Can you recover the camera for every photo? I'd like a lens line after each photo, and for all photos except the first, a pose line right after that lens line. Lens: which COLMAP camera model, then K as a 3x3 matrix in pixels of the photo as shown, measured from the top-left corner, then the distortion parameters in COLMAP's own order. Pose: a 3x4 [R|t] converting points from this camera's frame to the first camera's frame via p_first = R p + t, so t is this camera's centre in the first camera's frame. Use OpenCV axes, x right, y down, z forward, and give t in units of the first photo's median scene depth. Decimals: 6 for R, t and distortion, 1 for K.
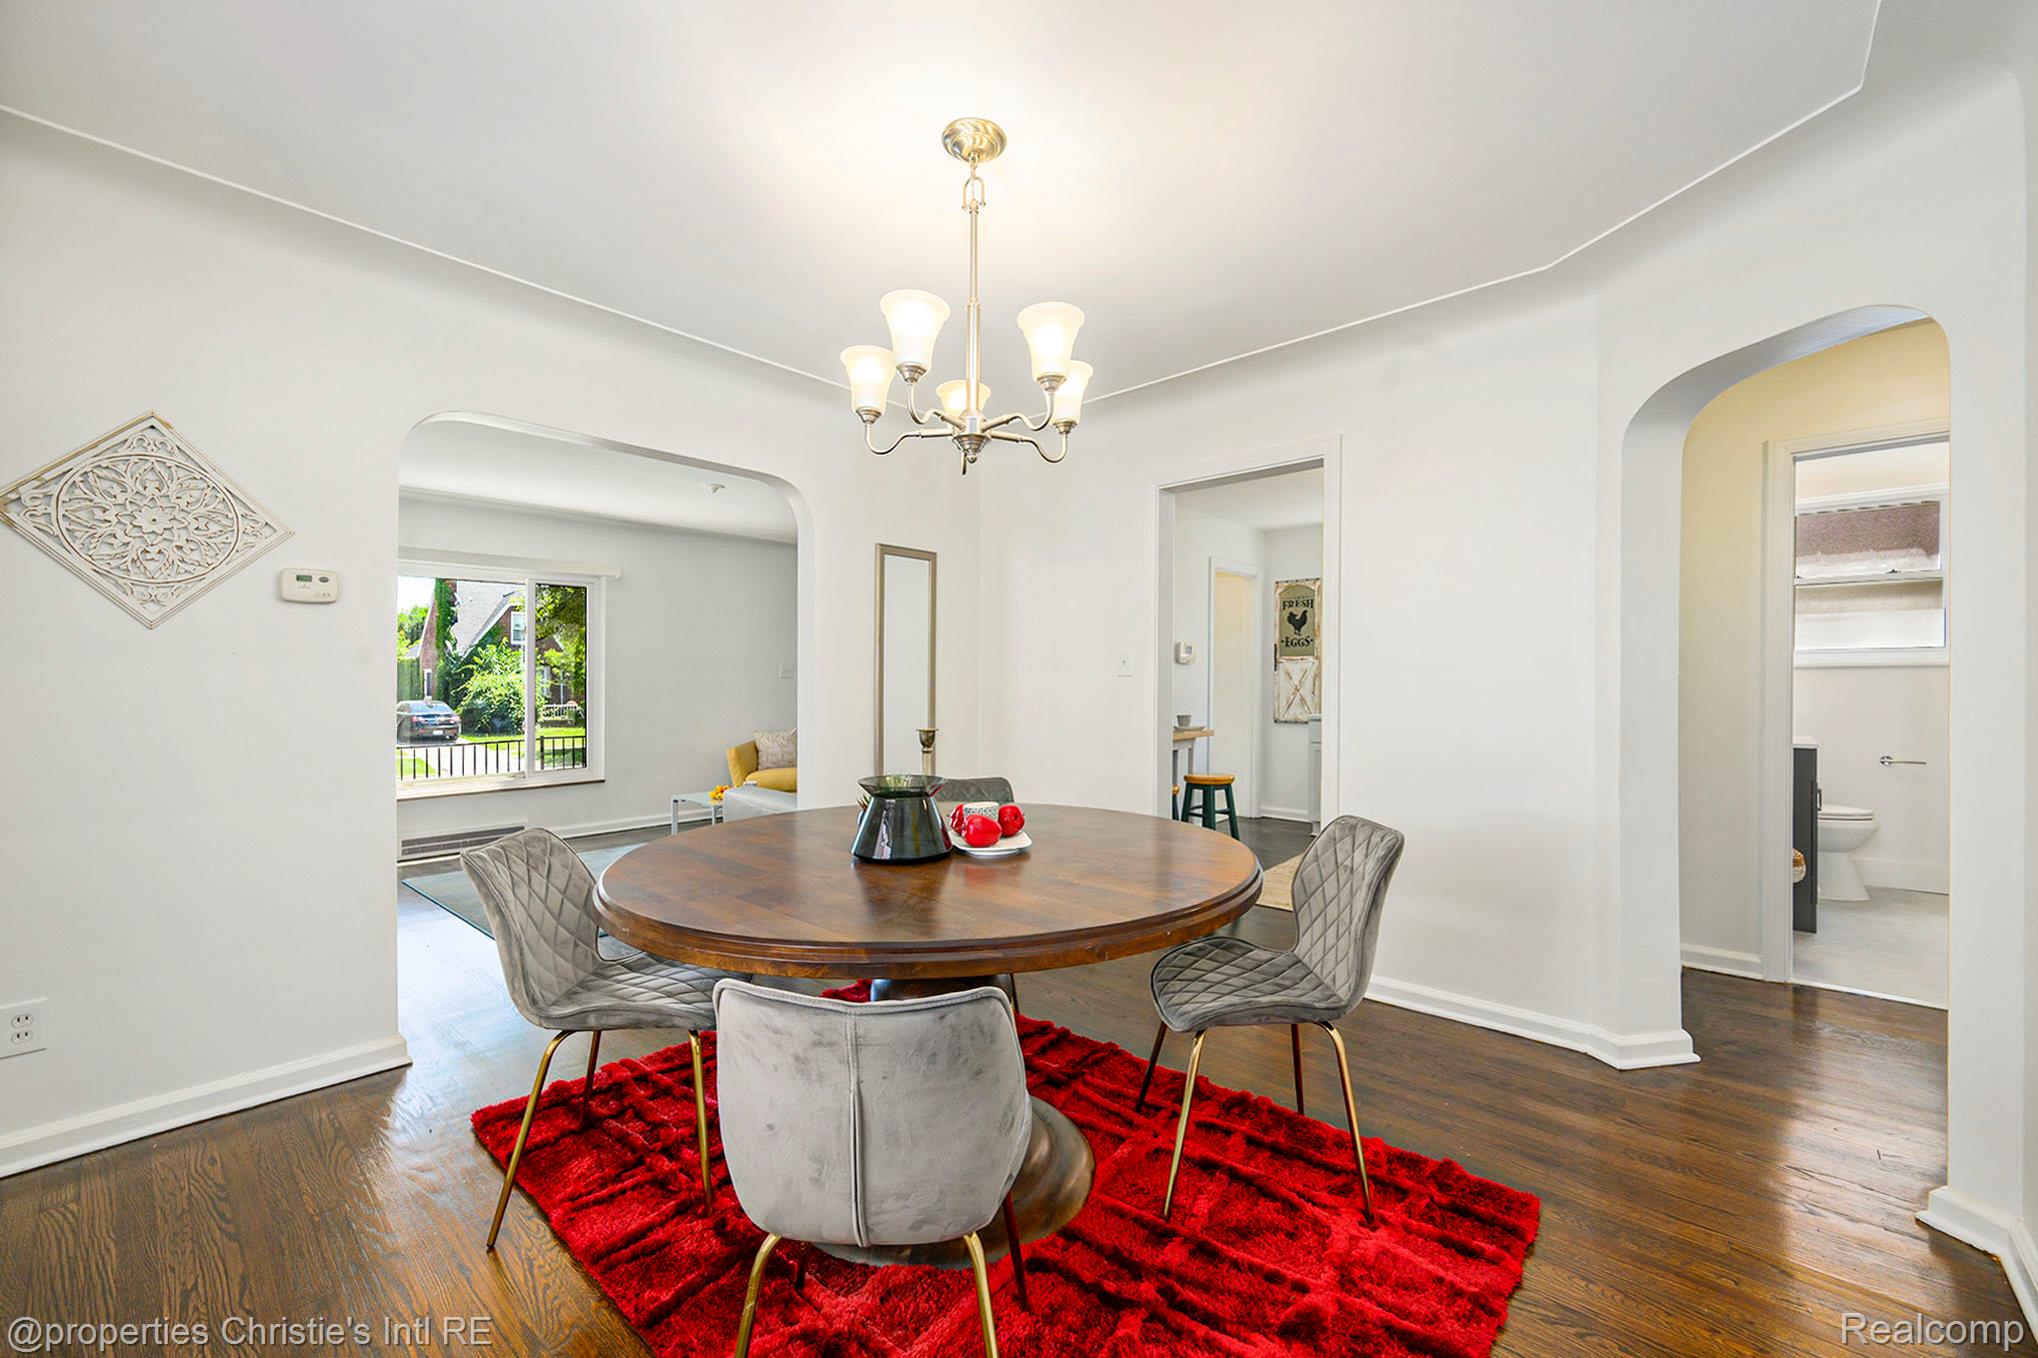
lens RADIAL K [[823.9, 0, 1019.6], [0, 823.9, 673.7], [0, 0, 1]] dist [0.001221, 0.000800]
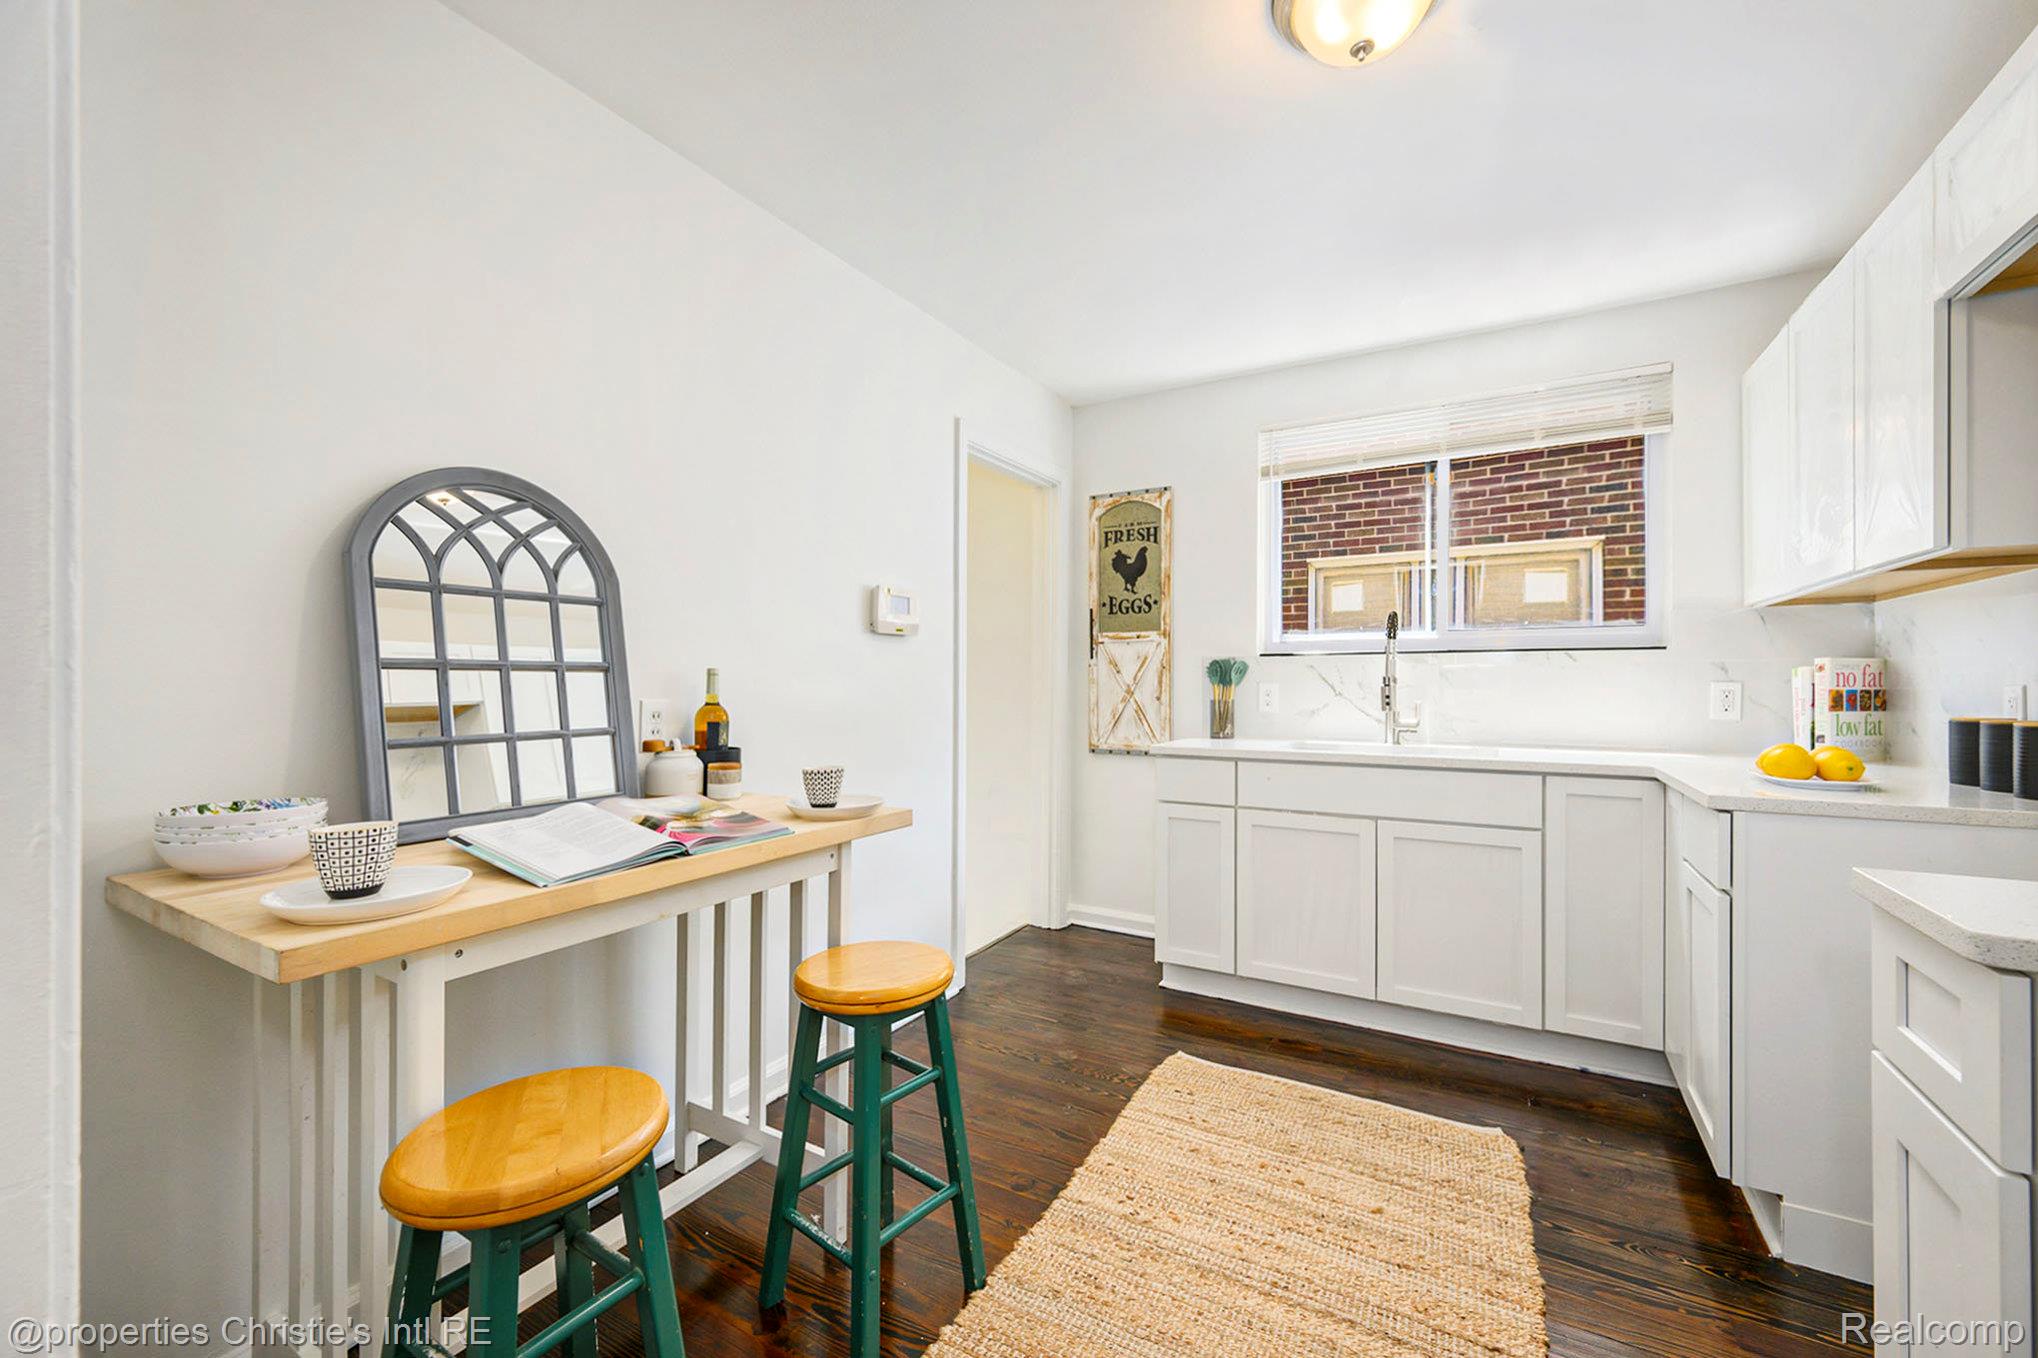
lens RADIAL K [[823.9, 0, 1016.7], [0, 823.9, 680.7], [0, 0, 1]] dist [0.001221, 0.000800]
pose [[0.979226, -0.003845, 0.202736, 0.152943], [0.003670, 0.999992, 0.001236, 0.010418], [-0.202739, -0.000467, 0.979233, 0.481455]]
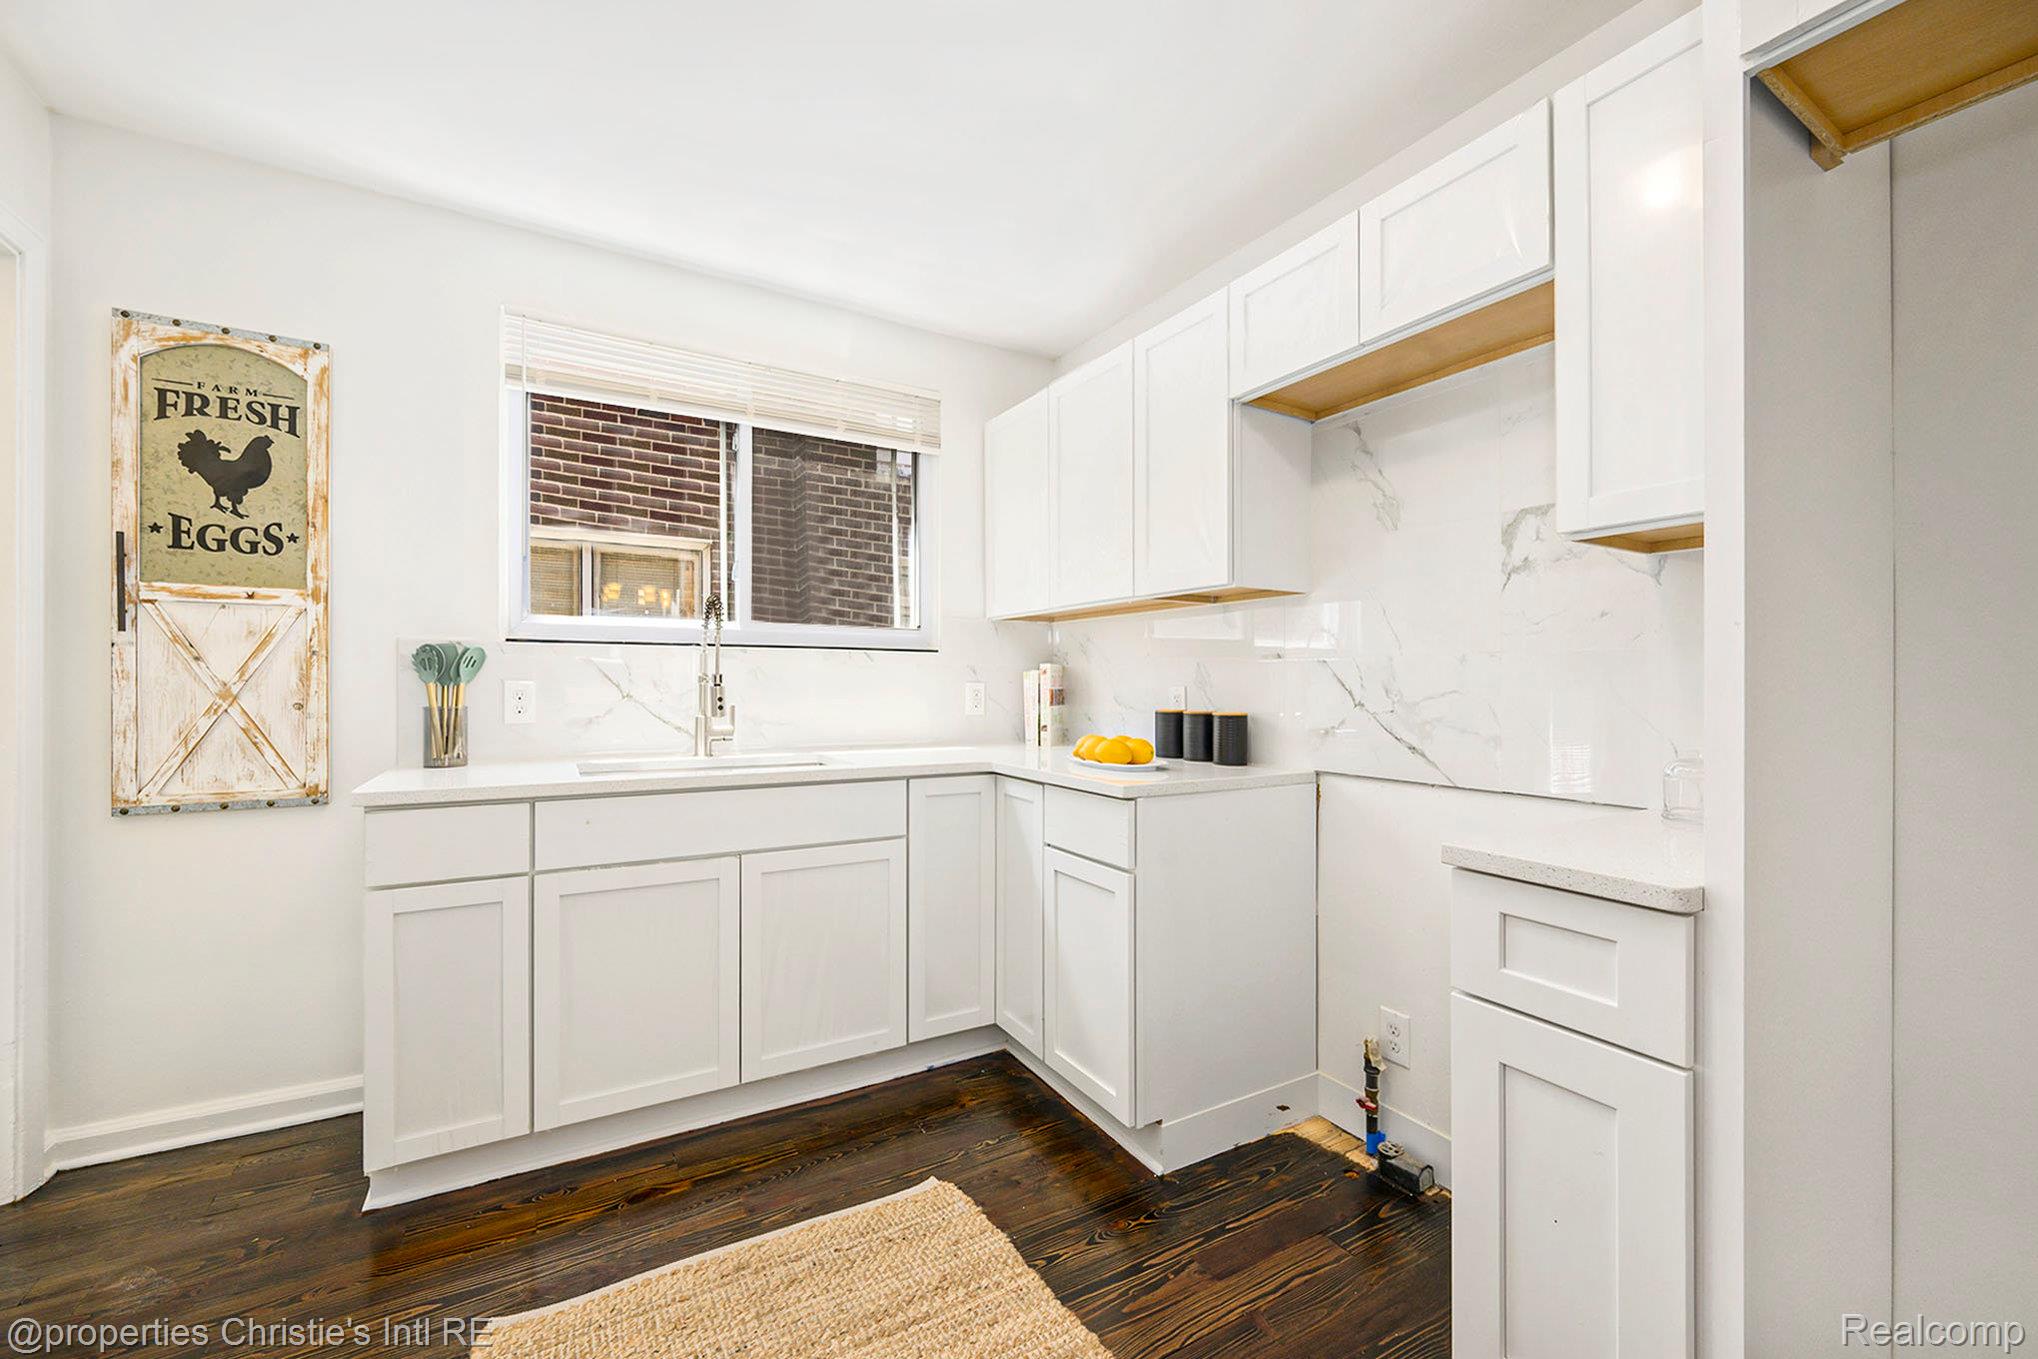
lens RADIAL K [[823.9, 0, 1023.8], [0, 823.9, 685.6], [0, 0, 1]] dist [0.001221, 0.000800]
pose [[0.294060, -0.007020, 0.955761, 0.135952], [-0.008181, 0.999918, 0.009861, 0.009923], [-0.955752, -0.010719, 0.293979, 0.636817]]
